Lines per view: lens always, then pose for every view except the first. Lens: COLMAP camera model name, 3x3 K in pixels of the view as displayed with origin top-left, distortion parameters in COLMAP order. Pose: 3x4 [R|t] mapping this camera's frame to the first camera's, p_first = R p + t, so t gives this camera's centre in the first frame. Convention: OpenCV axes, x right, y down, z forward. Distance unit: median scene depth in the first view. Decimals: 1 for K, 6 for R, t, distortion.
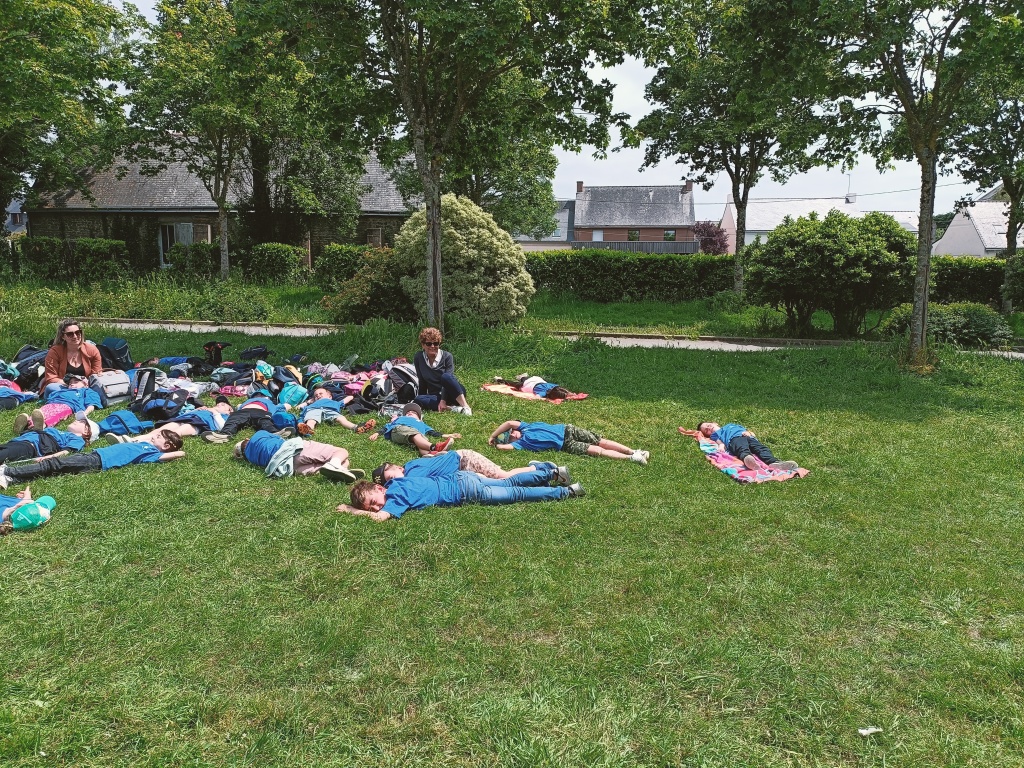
lens RADIAL K [[741.3, 0, 510.7], [0, 741.3, 381.5], [0, 0, 1]] dist [0.062100, -0.066472]
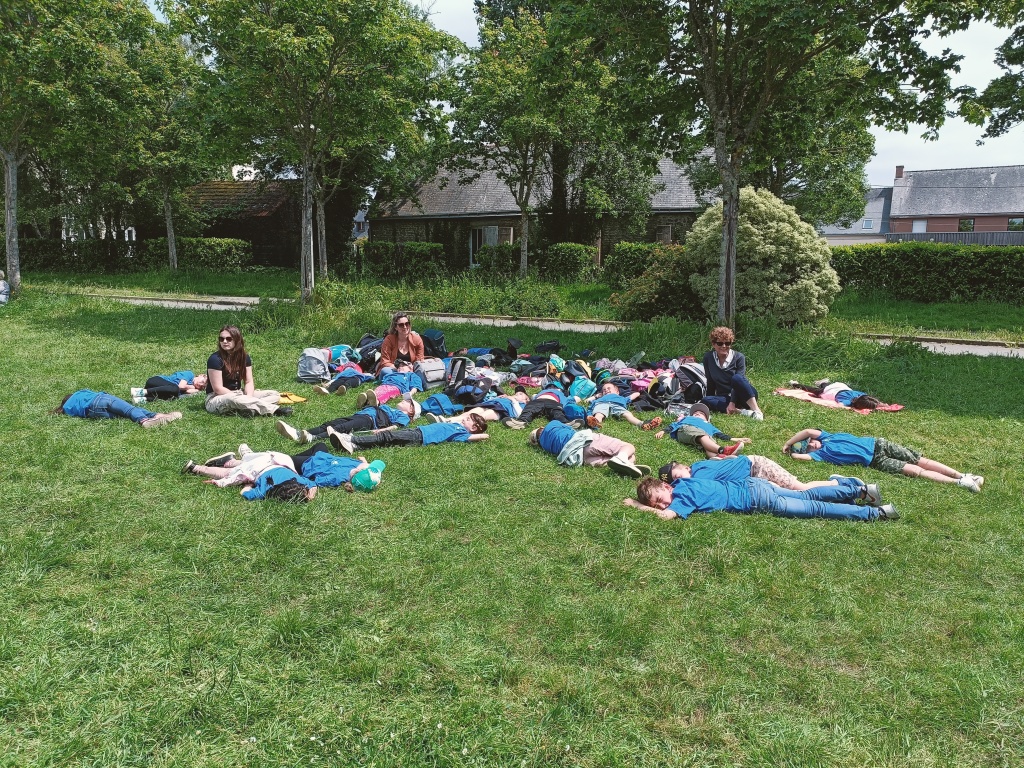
lens RADIAL K [[741.3, 0, 510.7], [0, 741.3, 381.5], [0, 0, 1]] dist [0.062100, -0.066472]
pose [[0.930235, 0.051467, -0.363337, -0.007960], [-0.050396, 0.998652, 0.012433, 0.000505], [0.363487, 0.006745, 0.931575, -0.003488]]
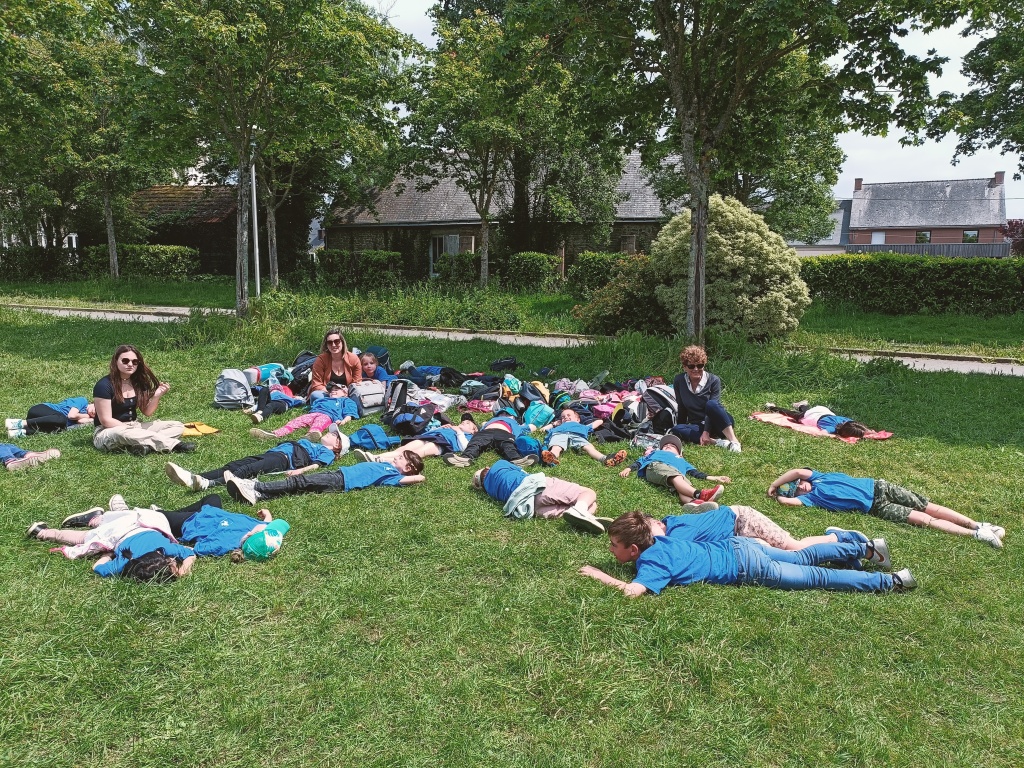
lens RADIAL K [[748.0, 0, 502.4], [0, 748.0, 377.0], [0, 0, 1]] dist [0.036753, -0.007376]
pose [[0.942741, 0.043298, -0.330702, -0.026280], [-0.048865, 0.998769, -0.008534, -0.016355], [0.329925, 0.024205, 0.943697, 0.094670]]
